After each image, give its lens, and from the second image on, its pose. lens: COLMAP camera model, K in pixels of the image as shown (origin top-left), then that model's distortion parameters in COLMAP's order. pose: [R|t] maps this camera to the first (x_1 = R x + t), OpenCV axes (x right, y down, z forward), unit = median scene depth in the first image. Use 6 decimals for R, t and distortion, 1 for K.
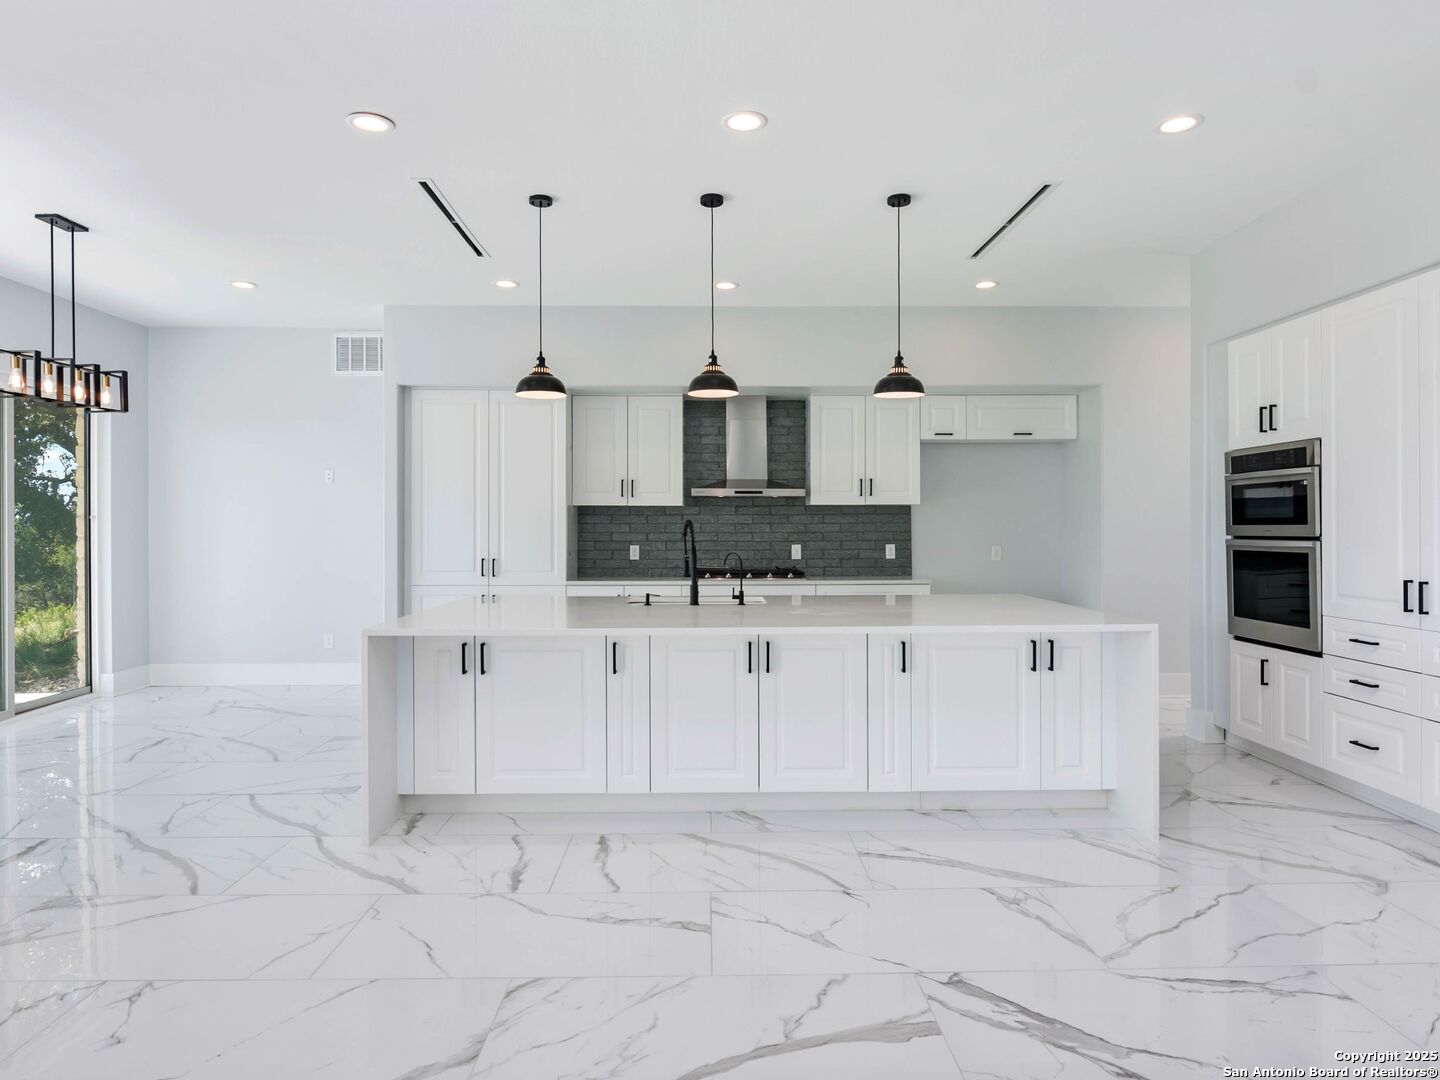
lens RADIAL K [[861.4, 0, 717.1], [0, 861.4, 532.5], [0, 0, 1]] dist [0.002667, -0.002773]
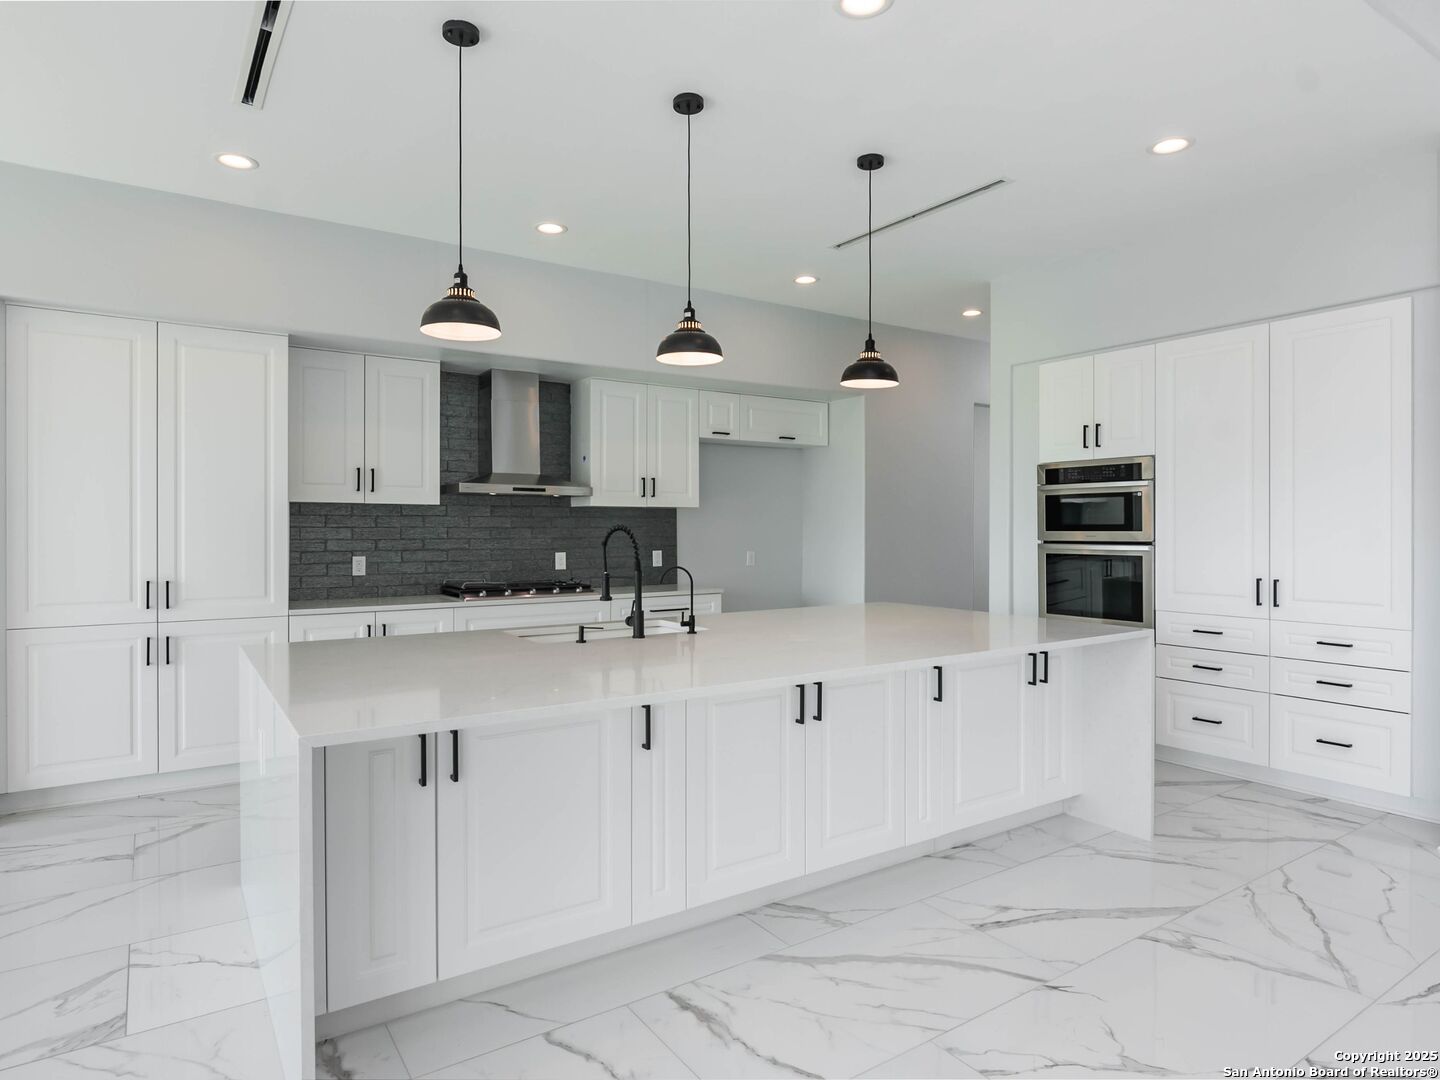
lens RADIAL K [[849.0, 0, 721.9], [0, 849.0, 534.8], [0, 0, 1]] dist [-0.007317, -0.000178]
pose [[0.840550, -0.002355, 0.541729, -0.277235], [0.002201, 0.999997, 0.000932, -0.004730], [-0.541730, 0.000409, 0.840553, 0.255456]]
